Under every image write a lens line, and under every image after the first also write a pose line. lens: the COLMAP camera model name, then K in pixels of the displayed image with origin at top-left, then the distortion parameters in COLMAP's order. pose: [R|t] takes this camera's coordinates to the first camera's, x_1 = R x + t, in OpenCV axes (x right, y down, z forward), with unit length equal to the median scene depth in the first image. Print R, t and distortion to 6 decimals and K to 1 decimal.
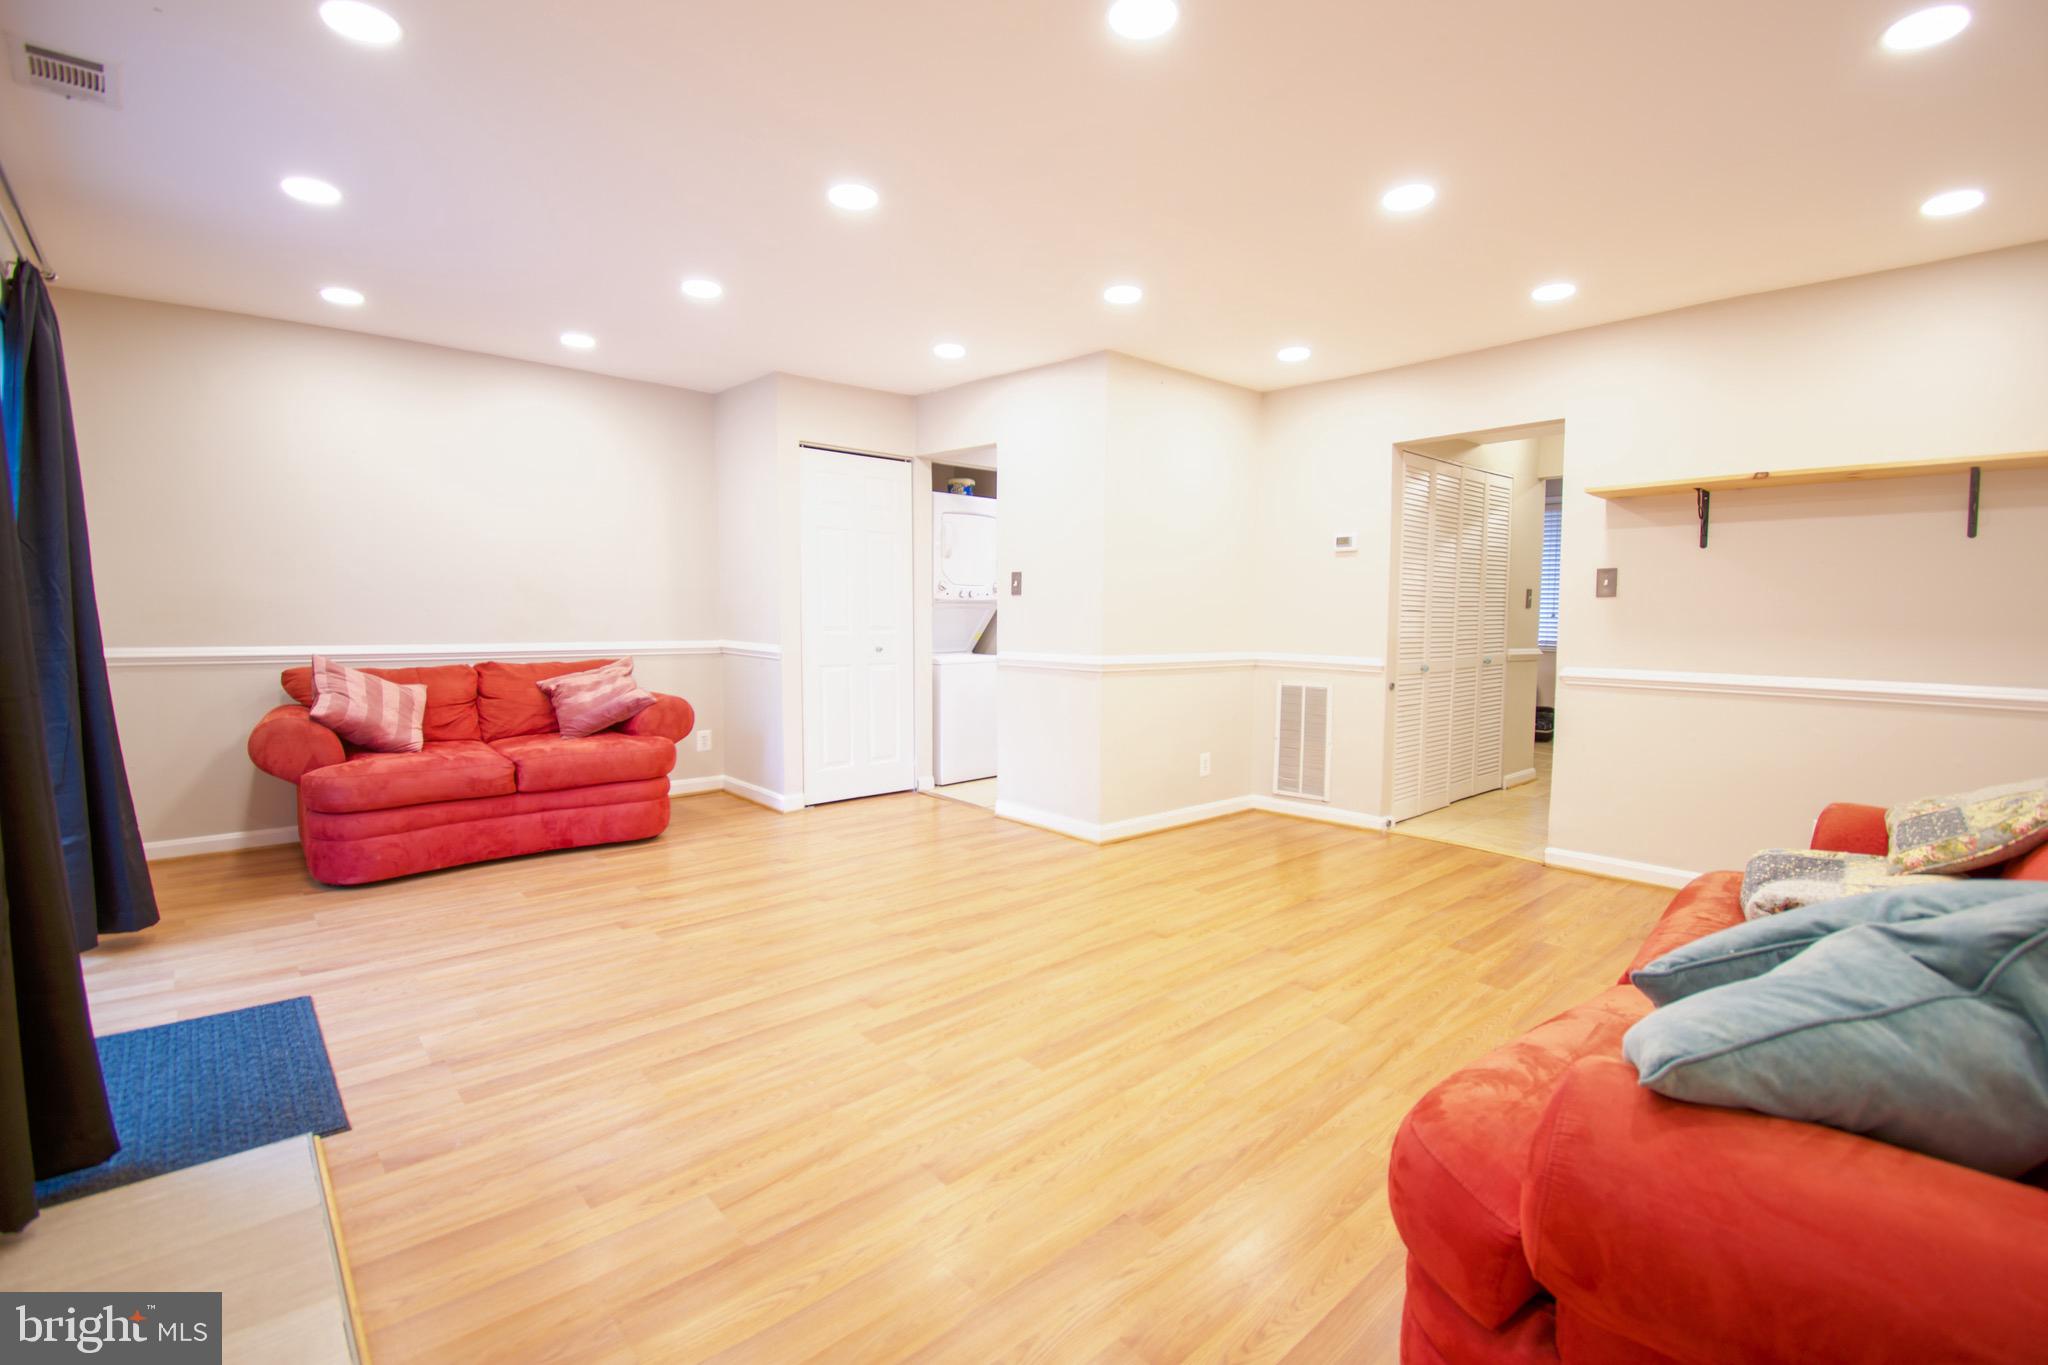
lens RADIAL K [[903.8, 0, 1036.7], [0, 903.8, 674.6], [0, 0, 1]] dist [0.023310, -0.028215]
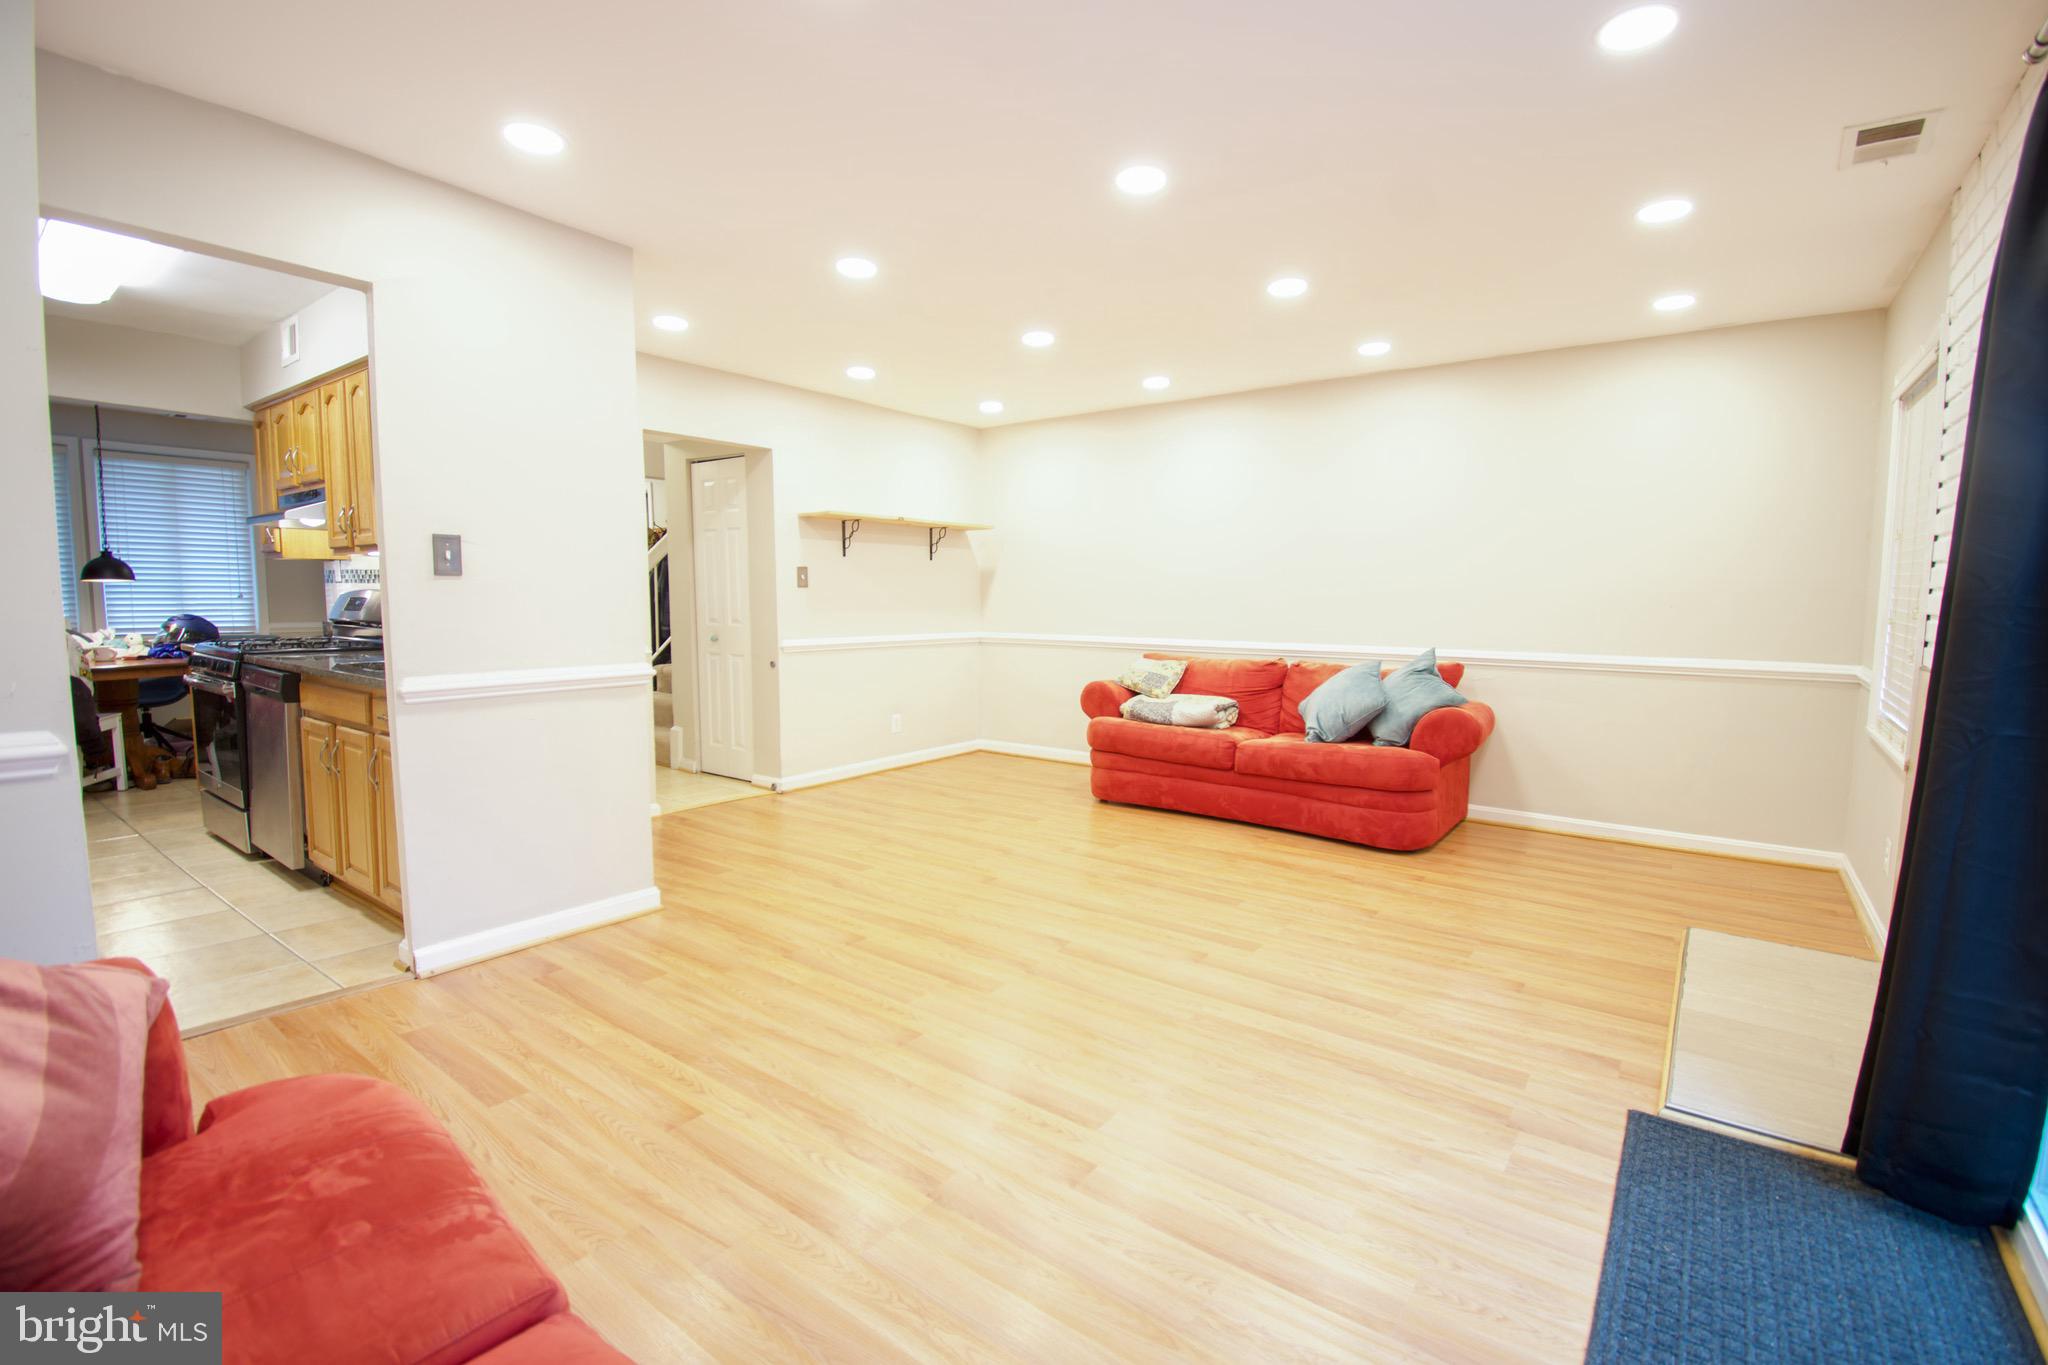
lens RADIAL K [[903.8, 0, 1036.7], [0, 903.8, 674.6], [0, 0, 1]] dist [0.023310, -0.028215]
pose [[-0.186235, -0.093660, 0.978031, -1.268998], [0.060662, 0.992451, 0.106592, -0.124925], [-0.980631, 0.079180, -0.179147, 1.432283]]
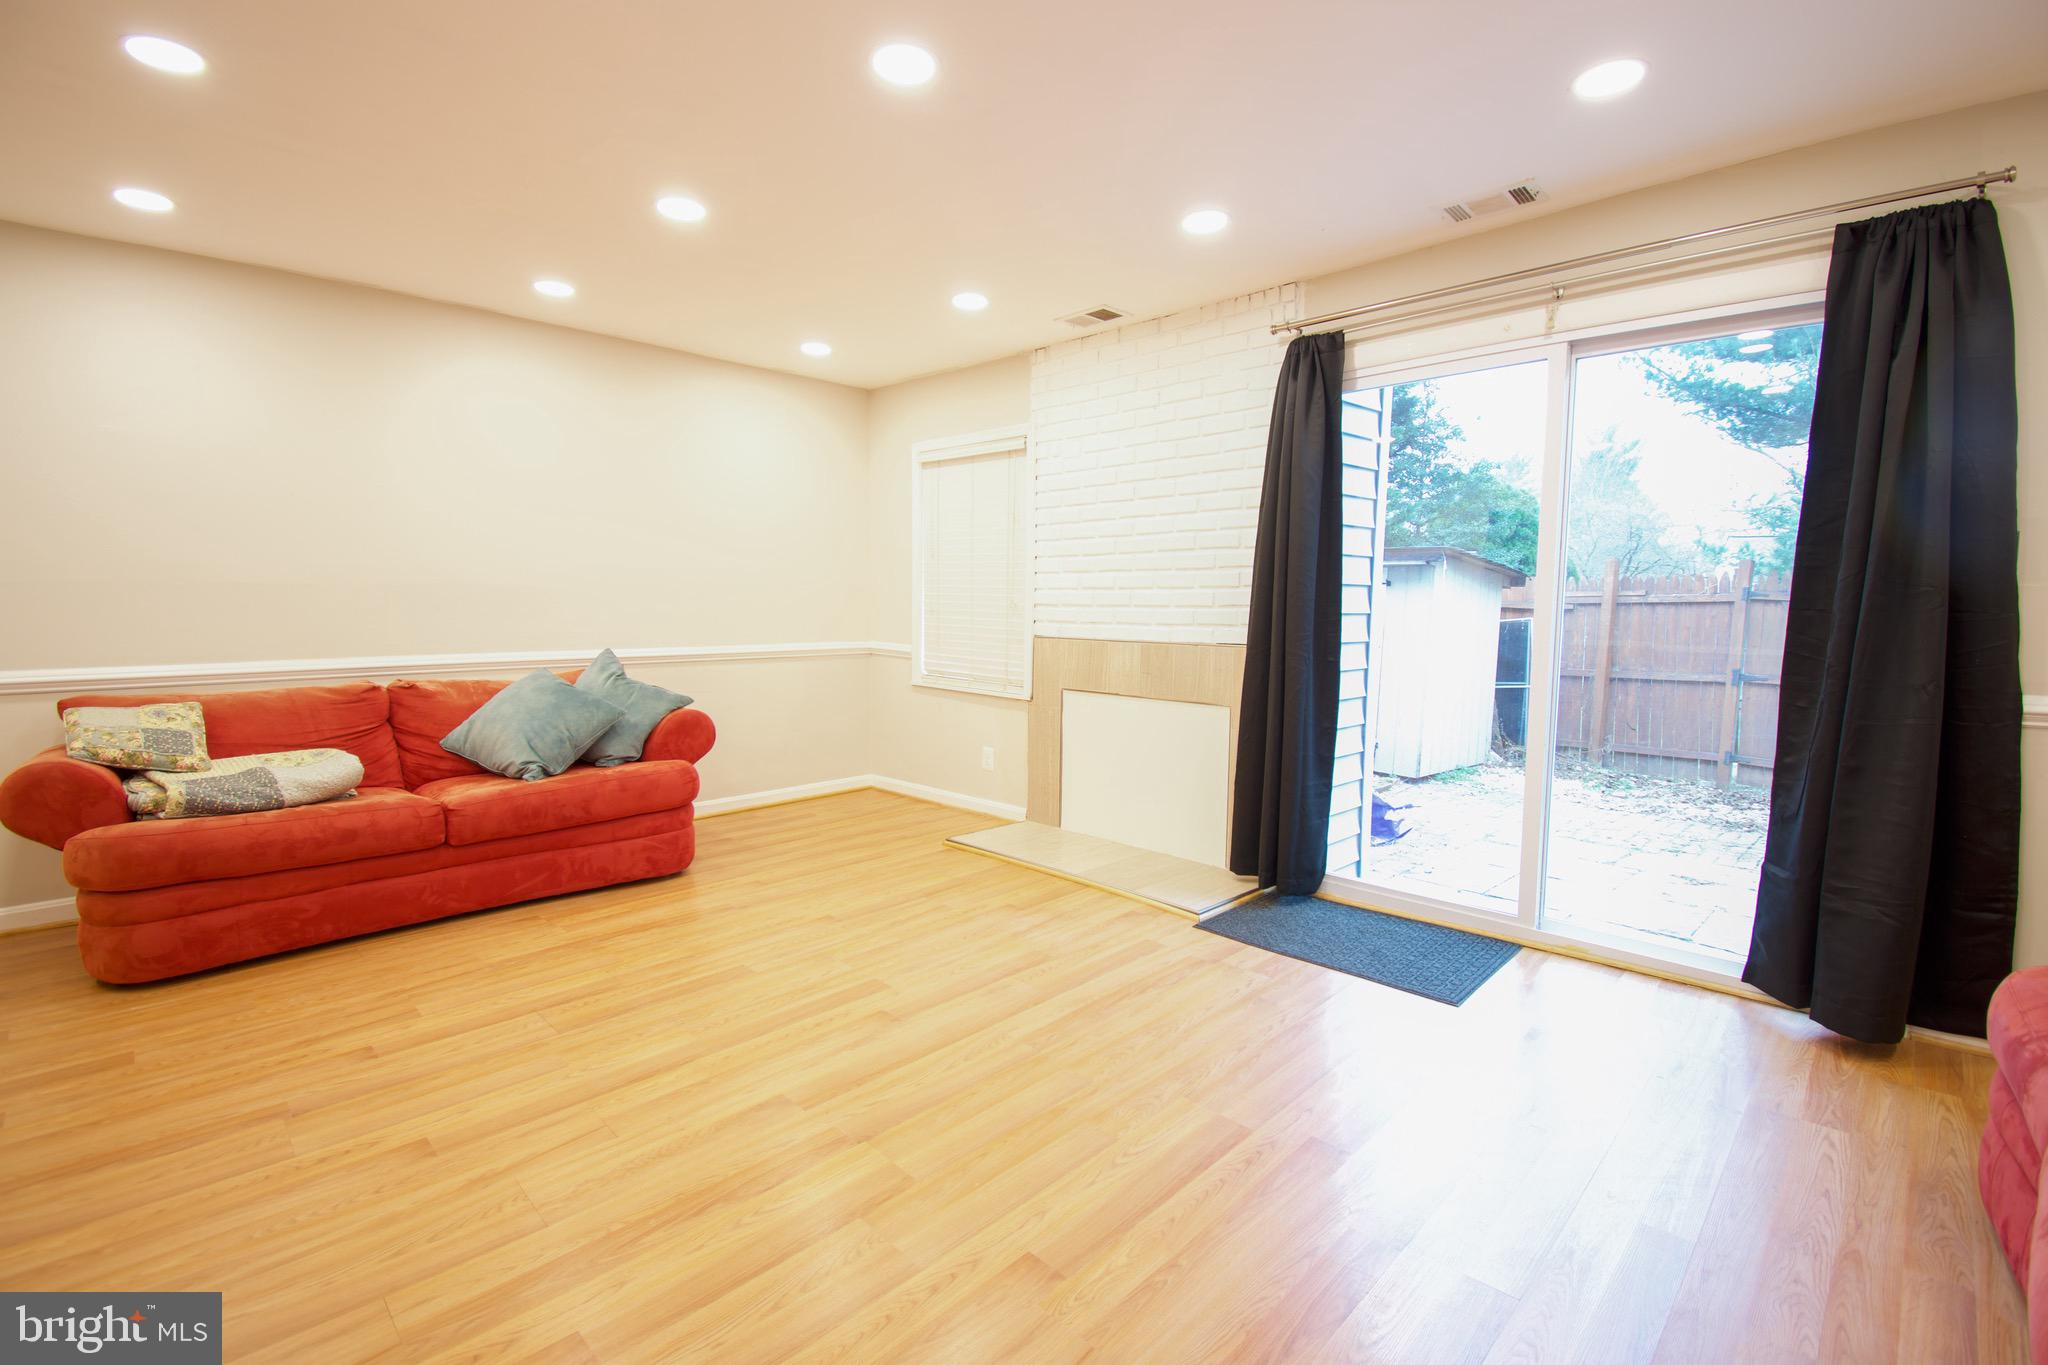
lens RADIAL K [[903.8, 0, 1036.7], [0, 903.8, 674.6], [0, 0, 1]] dist [0.023310, -0.028215]
pose [[-0.998517, -0.008898, -0.053715, -0.299635], [-0.017101, 0.987886, 0.154238, -0.154588], [0.051692, 0.154927, -0.986573, 1.984198]]
